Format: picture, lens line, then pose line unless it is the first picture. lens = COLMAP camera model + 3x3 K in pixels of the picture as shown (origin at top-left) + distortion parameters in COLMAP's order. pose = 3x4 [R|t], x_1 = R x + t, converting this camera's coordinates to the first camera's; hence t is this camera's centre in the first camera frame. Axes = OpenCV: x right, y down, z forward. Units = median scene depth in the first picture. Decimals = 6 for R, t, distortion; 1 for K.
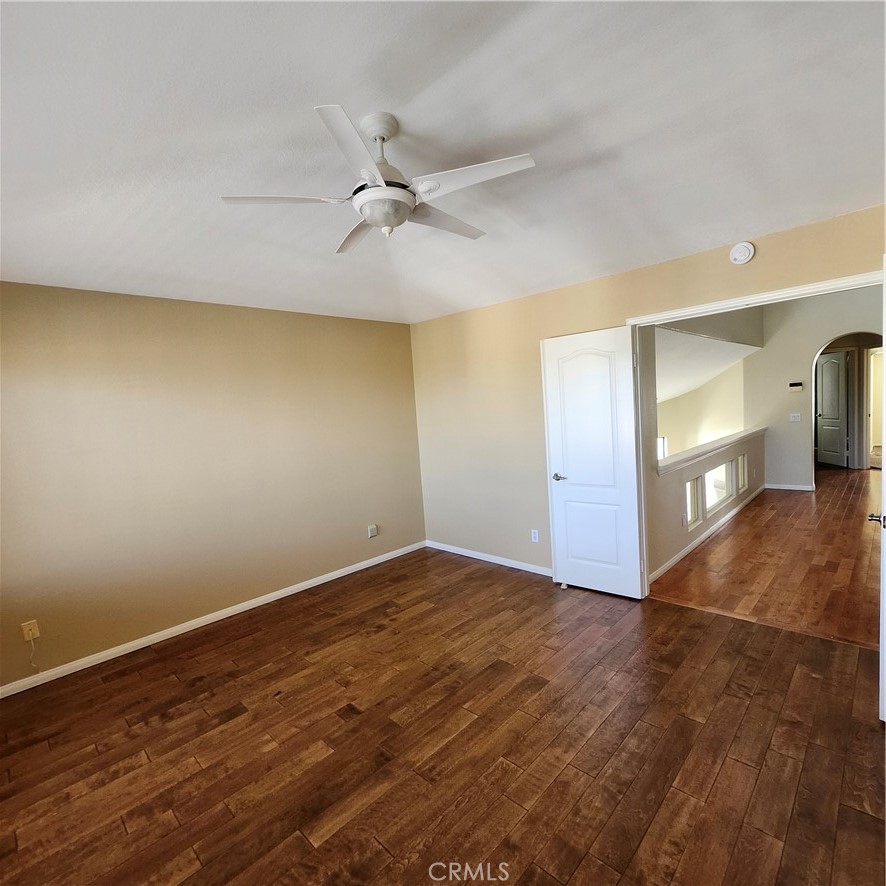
lens RADIAL K [[461.4, 0, 453.0], [0, 461.4, 446.6], [0, 0, 1]] dist [-0.005303, -0.001175]
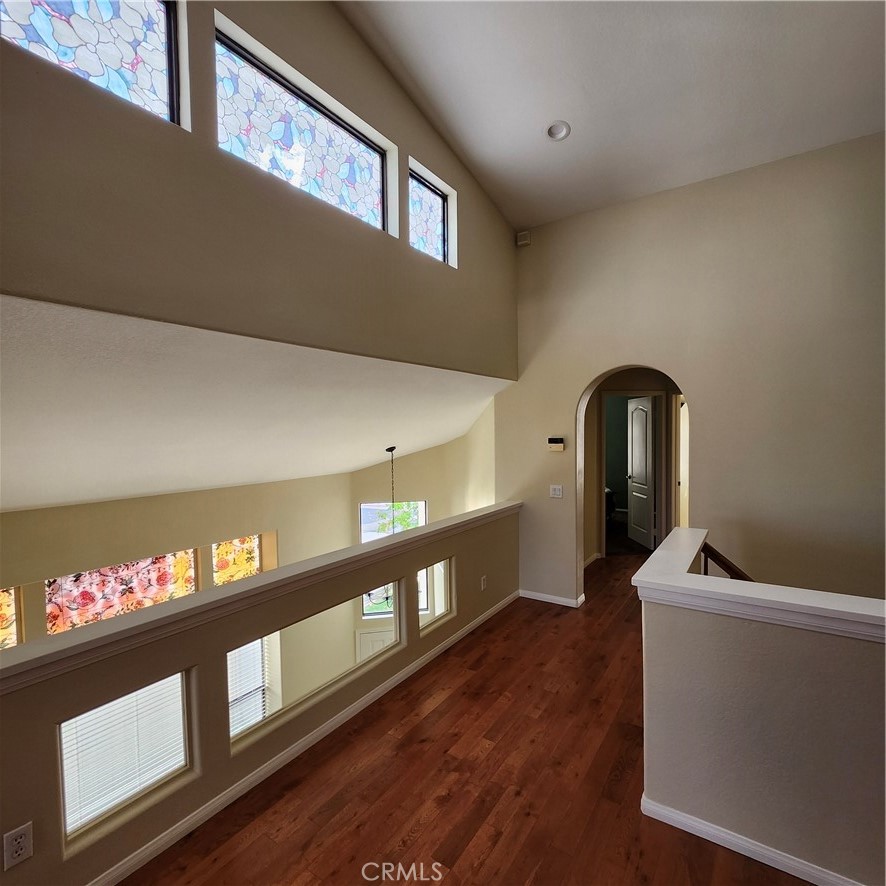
lens RADIAL K [[461.4, 0, 453.0], [0, 461.4, 446.6], [0, 0, 1]] dist [-0.005303, -0.001175]
pose [[0.982696, 0.051067, 0.178047, 0.482575], [-0.041682, 0.997557, -0.056059, -0.083145], [-0.180475, 0.047668, 0.982424, 0.388359]]
